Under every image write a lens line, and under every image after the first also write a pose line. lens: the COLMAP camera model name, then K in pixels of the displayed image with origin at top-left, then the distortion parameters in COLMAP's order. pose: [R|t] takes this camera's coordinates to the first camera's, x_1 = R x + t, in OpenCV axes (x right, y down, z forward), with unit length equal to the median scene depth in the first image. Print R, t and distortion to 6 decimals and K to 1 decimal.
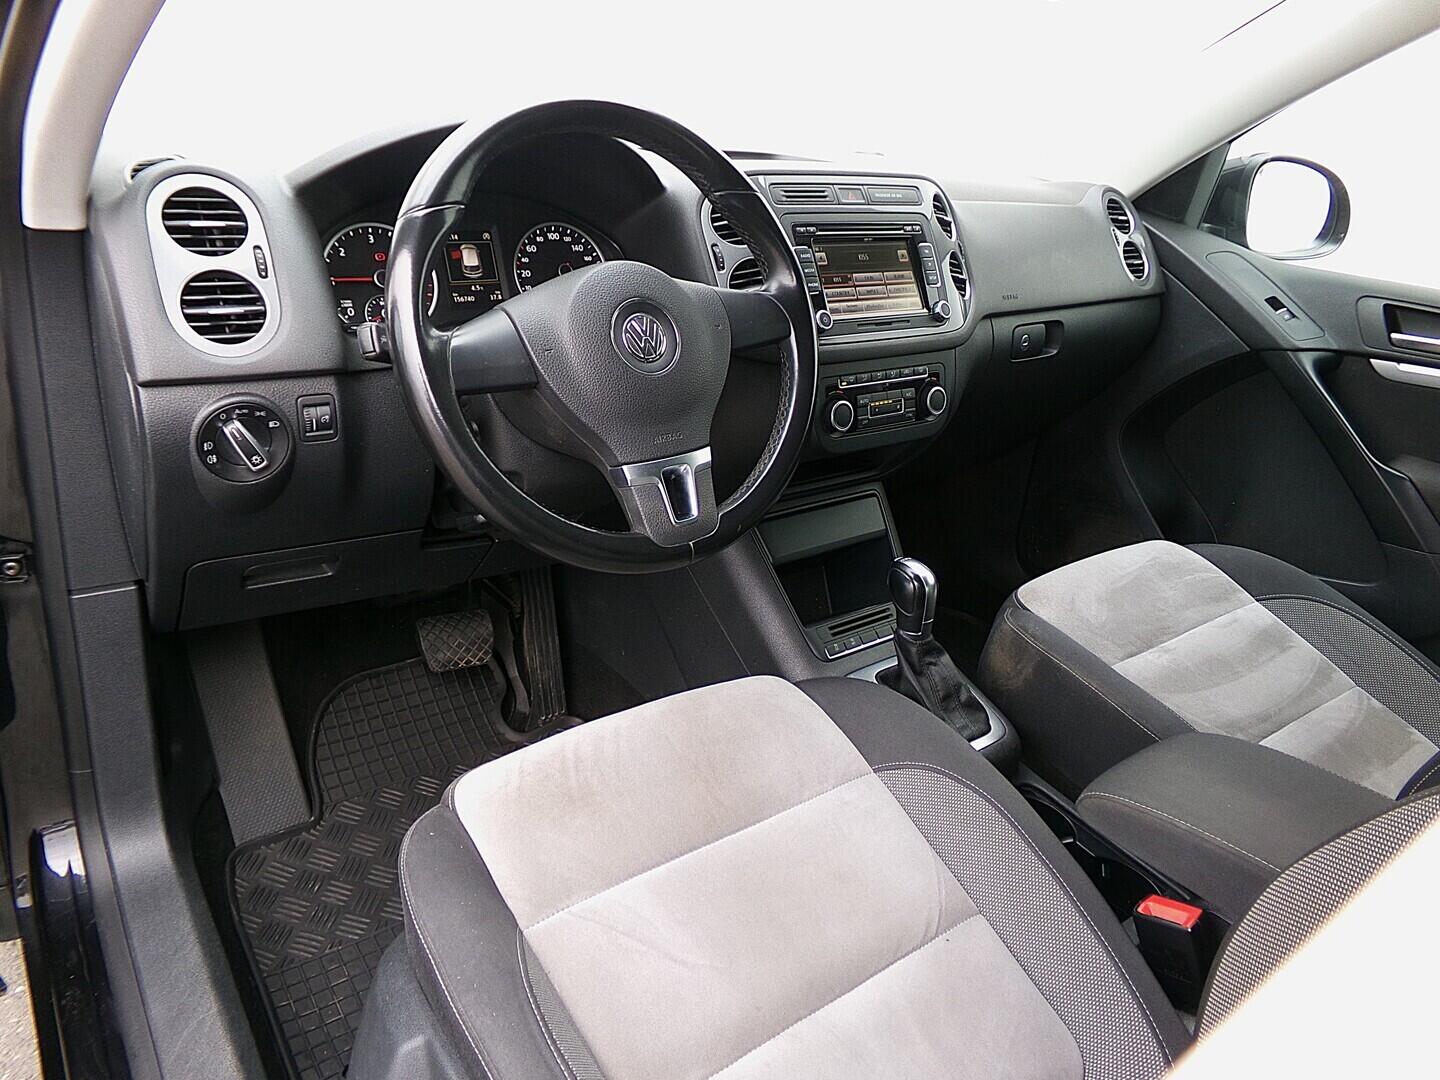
lens RADIAL K [[999.0, 0, 705.7], [0, 999.0, 542.3], [0, 0, 1]] dist [-0.123156, 0.229348]
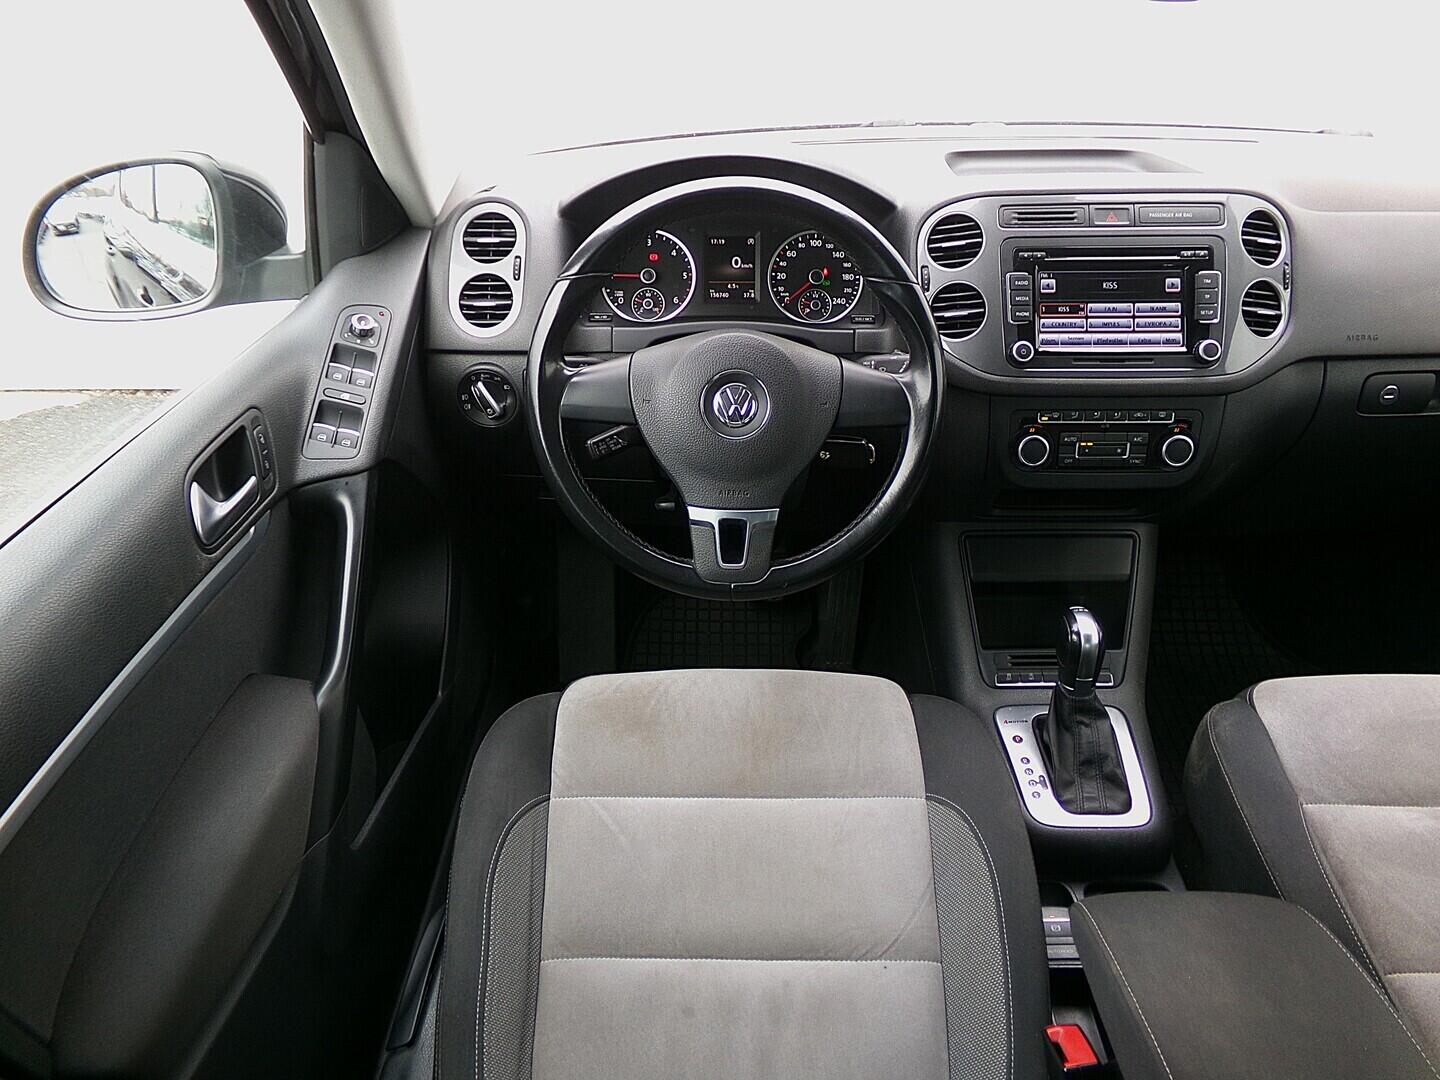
lens RADIAL K [[999.0, 0, 705.7], [0, 999.0, 542.3], [0, 0, 1]] dist [-0.123156, 0.229348]
pose [[0.792606, 0.231709, -0.563992, 0.448676], [-0.188990, 0.972785, 0.134060, -0.109231], [0.579706, 0.000332, 0.814826, 0.027982]]
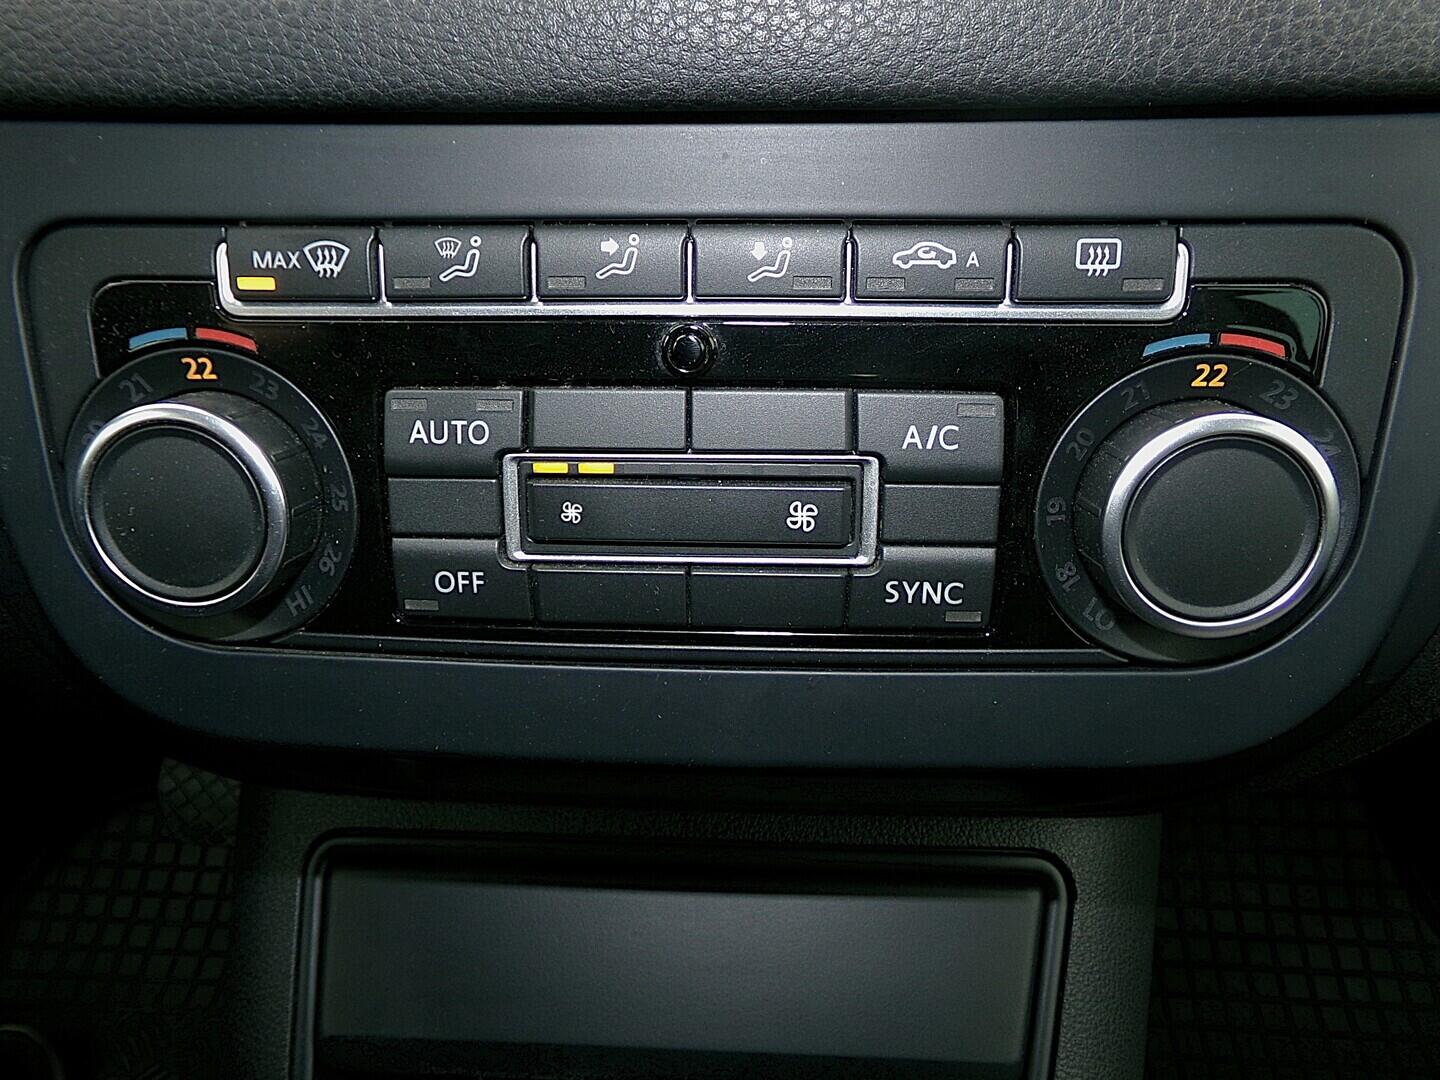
lens RADIAL K [[999.0, 0, 705.7], [0, 999.0, 542.3], [0, 0, 1]] dist [-0.123156, 0.229348]
pose [[0.763755, 0.203676, -0.612531, 0.279044], [-0.204164, 0.976423, 0.070107, -0.147409], [0.612369, 0.071512, 0.787331, 0.937707]]
